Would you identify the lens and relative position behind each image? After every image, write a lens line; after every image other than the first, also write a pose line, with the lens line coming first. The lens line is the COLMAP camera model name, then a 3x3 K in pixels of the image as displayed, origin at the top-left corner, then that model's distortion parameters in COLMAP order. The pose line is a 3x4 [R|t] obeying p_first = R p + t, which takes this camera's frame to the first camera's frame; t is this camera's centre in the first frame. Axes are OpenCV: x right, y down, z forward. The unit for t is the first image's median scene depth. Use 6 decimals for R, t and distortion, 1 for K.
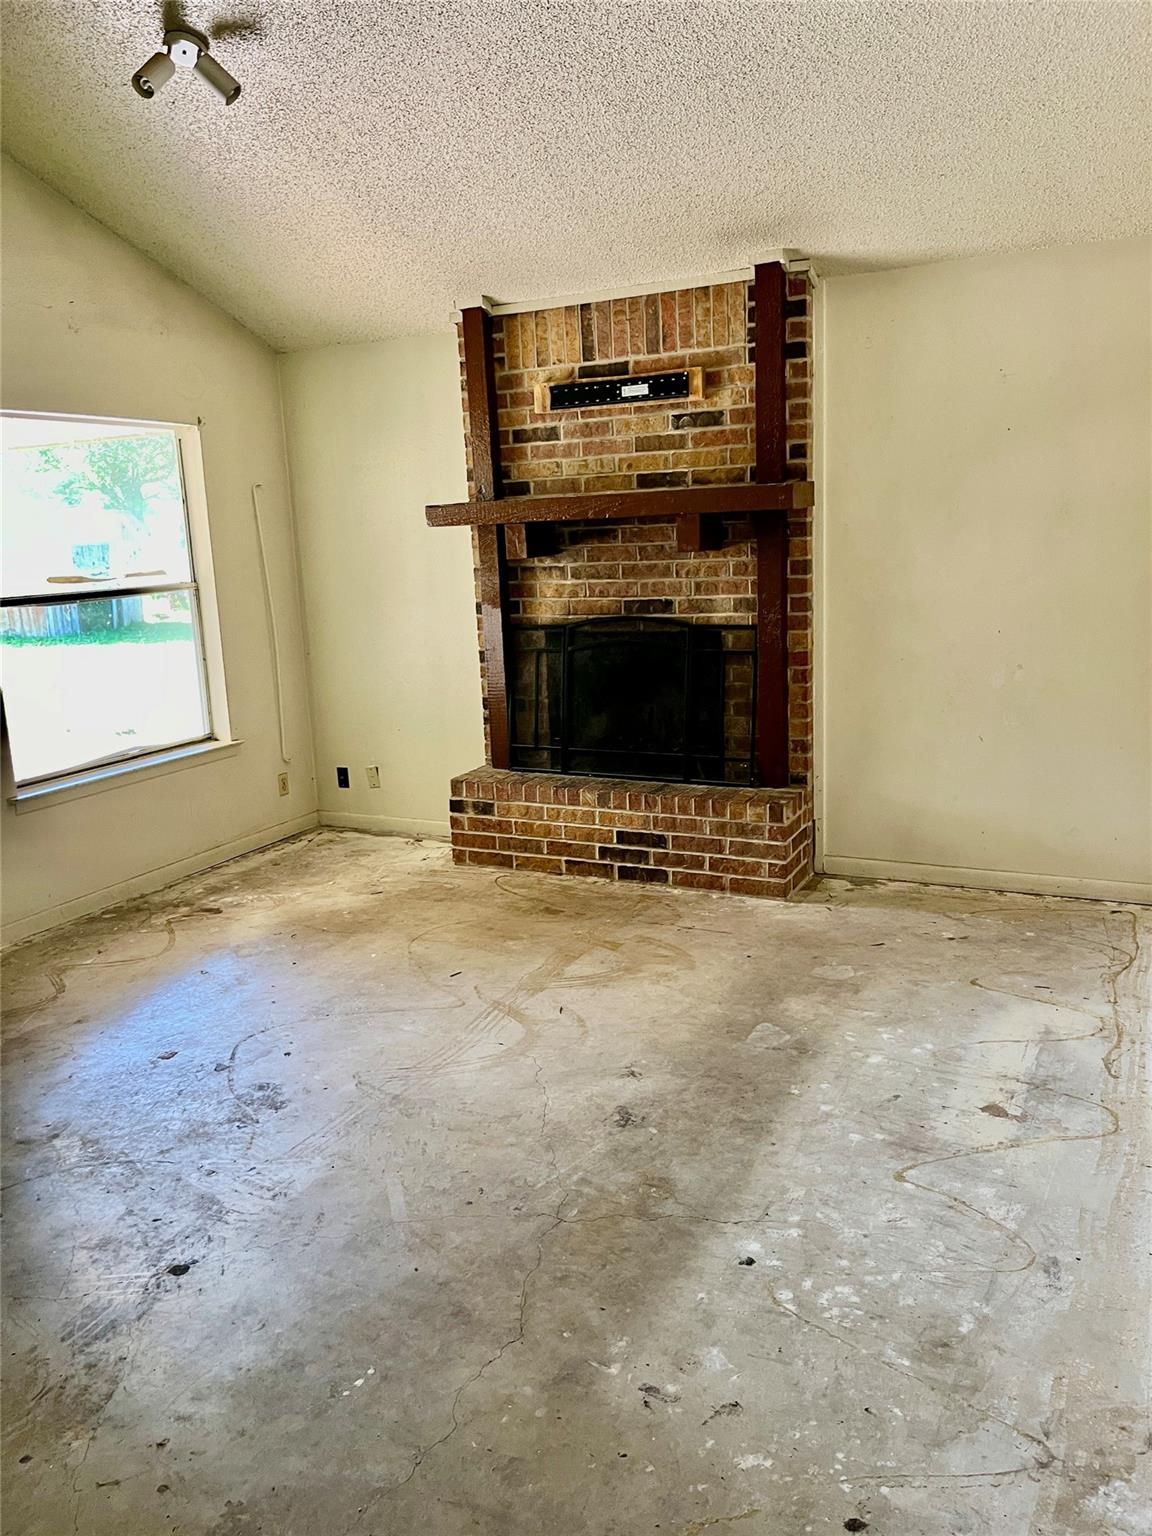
lens RADIAL K [[1162.0, 0, 568.5], [0, 1162.0, 758.3], [0, 0, 1]] dist [0.065689, -0.097044]
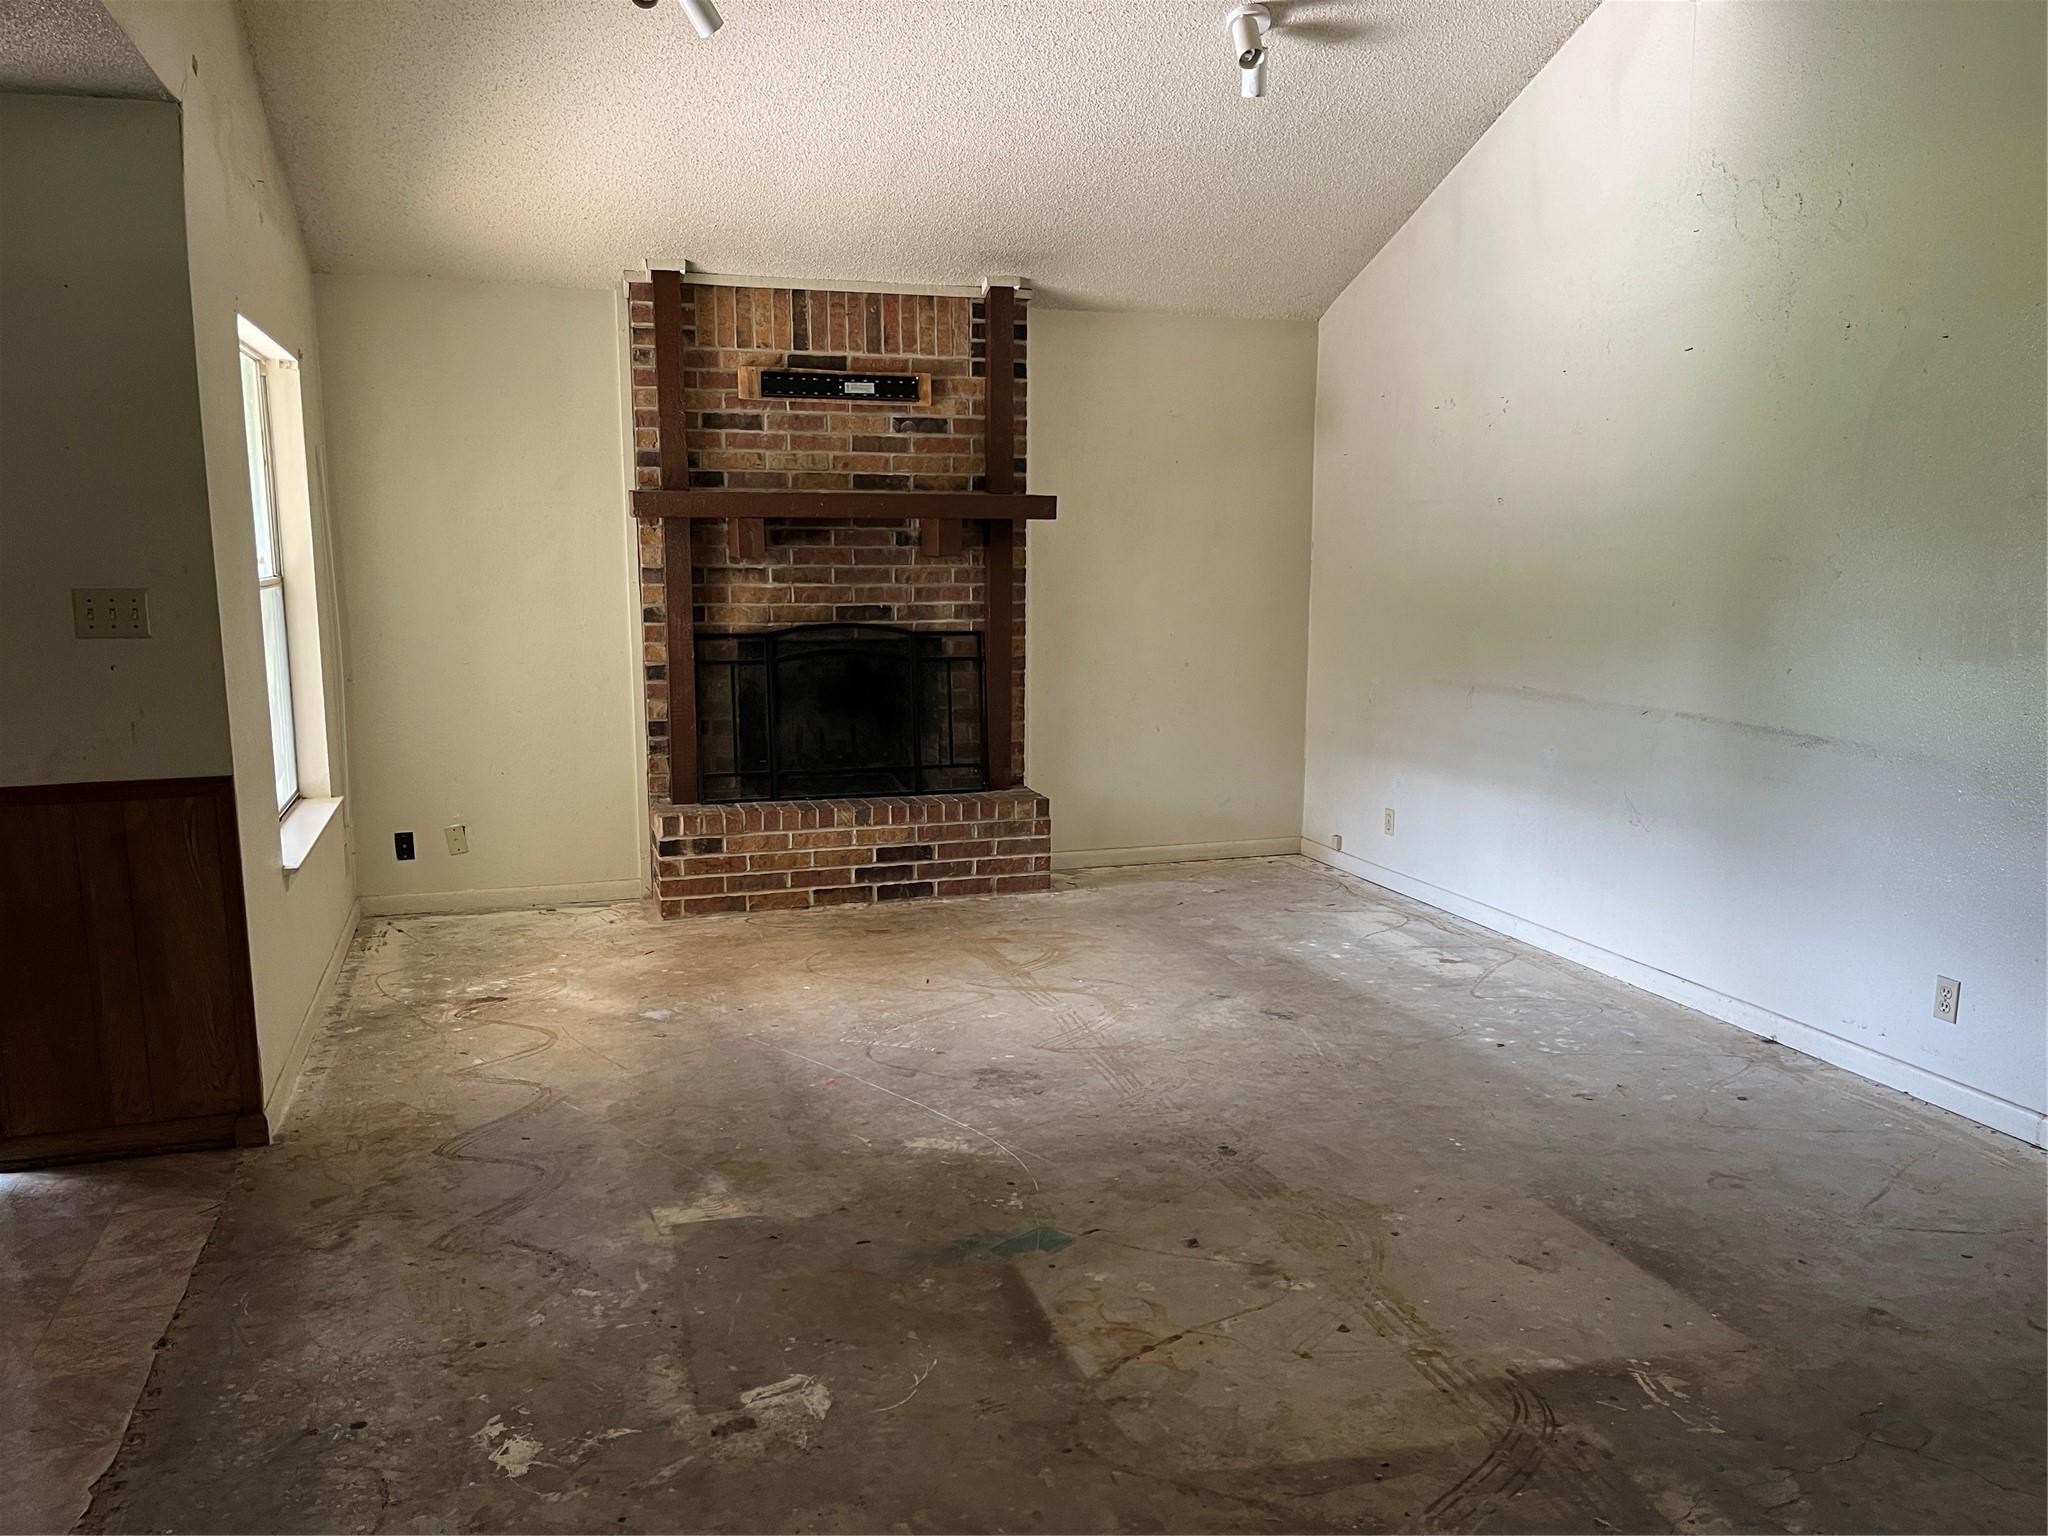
lens RADIAL K [[1549.4, 0, 1006.2], [0, 1549.4, 799.9], [0, 0, 1]] dist [0.065689, -0.097044]
pose [[0.714085, -0.072173, 0.696329, -0.791439], [0.106251, 0.994322, -0.005901, 0.043866], [-0.691949, 0.078199, 0.717699, 0.023775]]
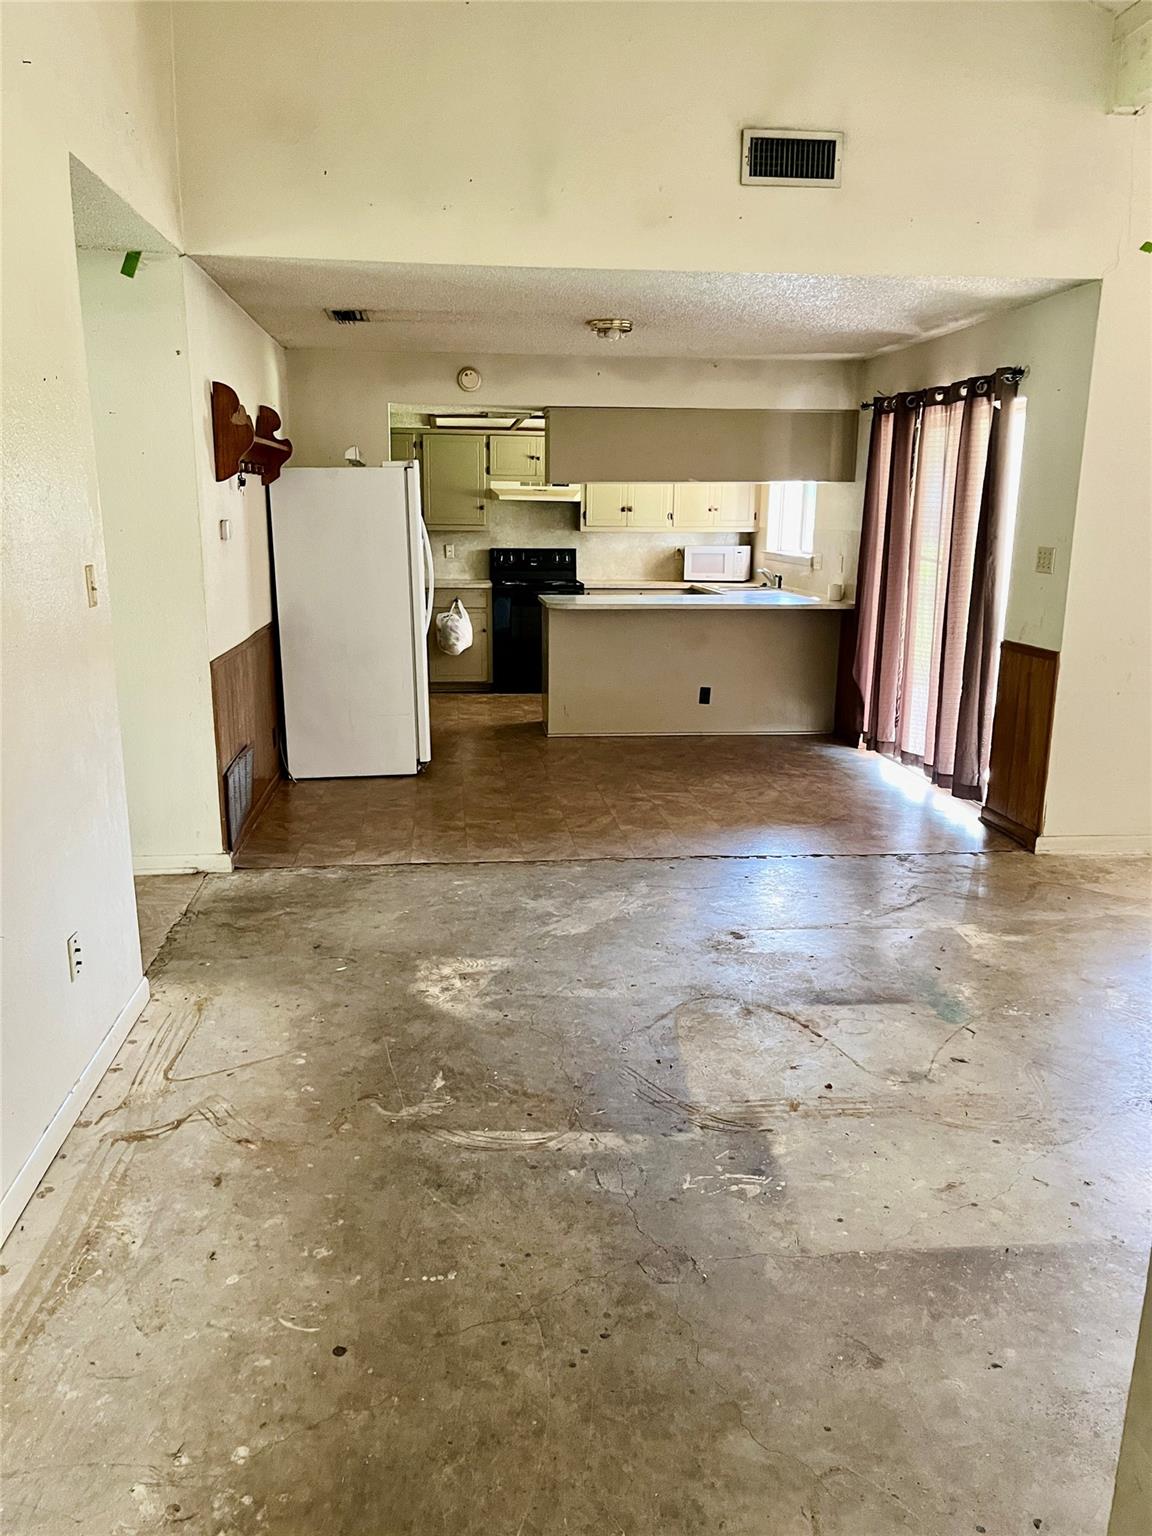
lens RADIAL K [[1162.0, 0, 565.6], [0, 1162.0, 774.1], [0, 0, 1]] dist [0.065689, -0.097044]
pose [[0.536925, 0.240909, -0.808502, 0.128809], [-0.199552, 0.967431, 0.155742, 0.017755], [0.819690, 0.077716, 0.567511, -0.121107]]
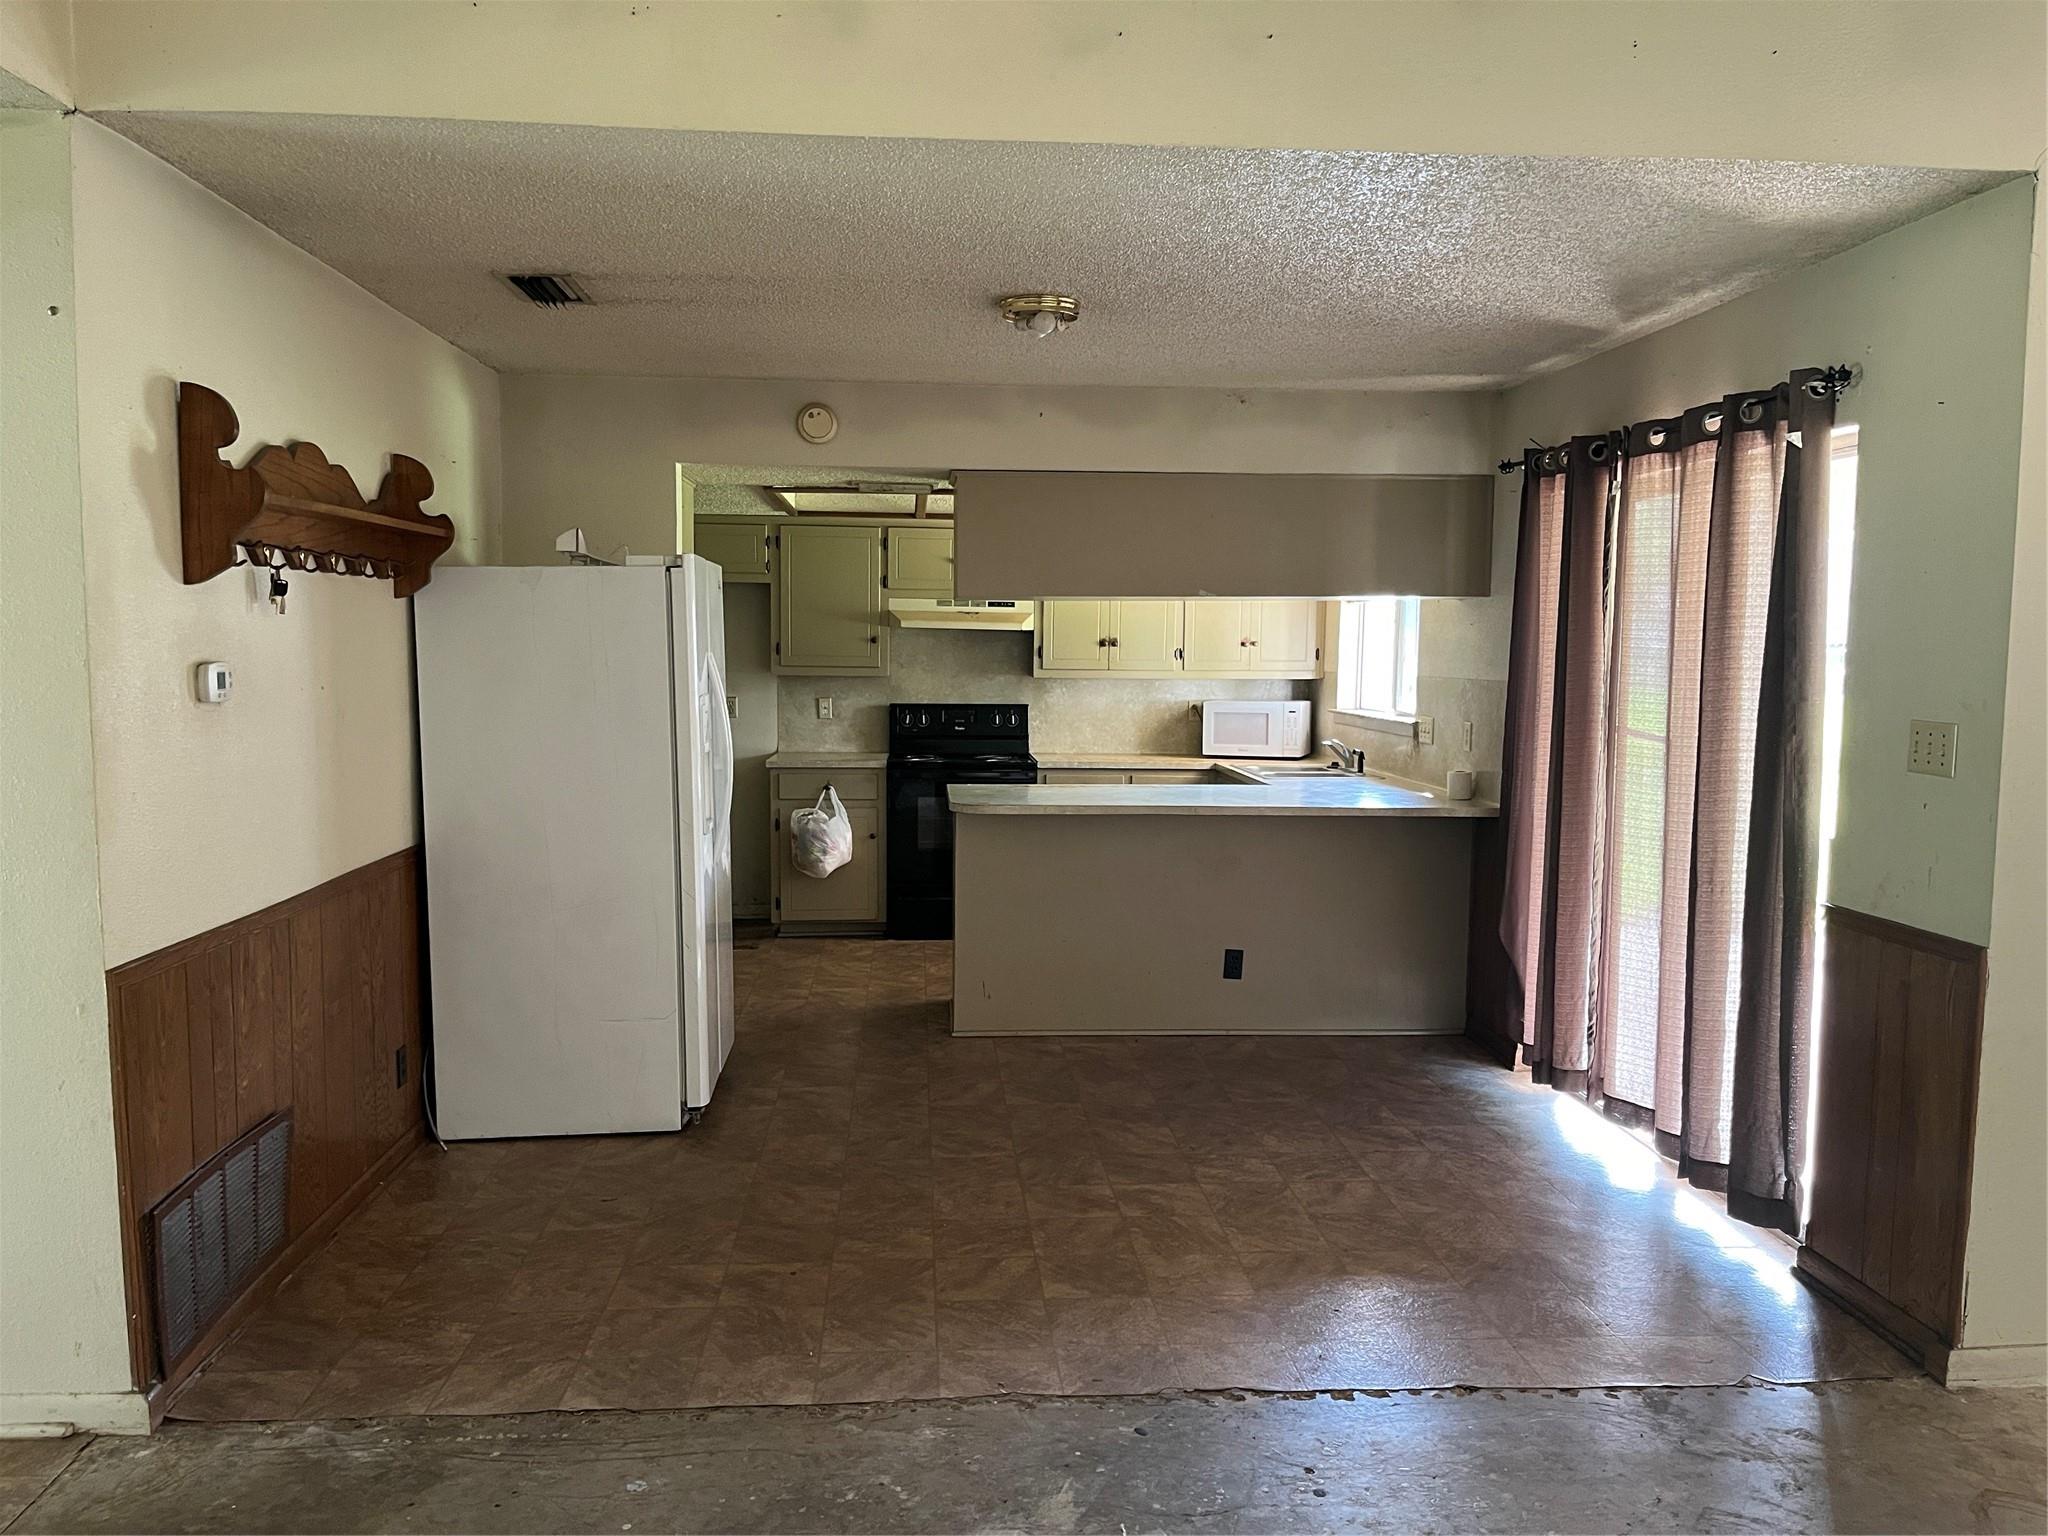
lens RADIAL K [[1549.4, 0, 1024.2], [0, 1549.4, 784.5], [0, 0, 1]] dist [0.065689, -0.097044]
pose [[0.510793, 0.134009, -0.849195, -0.180117], [-0.202541, 0.978730, 0.032622, -0.020422], [0.835504, 0.155333, 0.527071, 0.155499]]
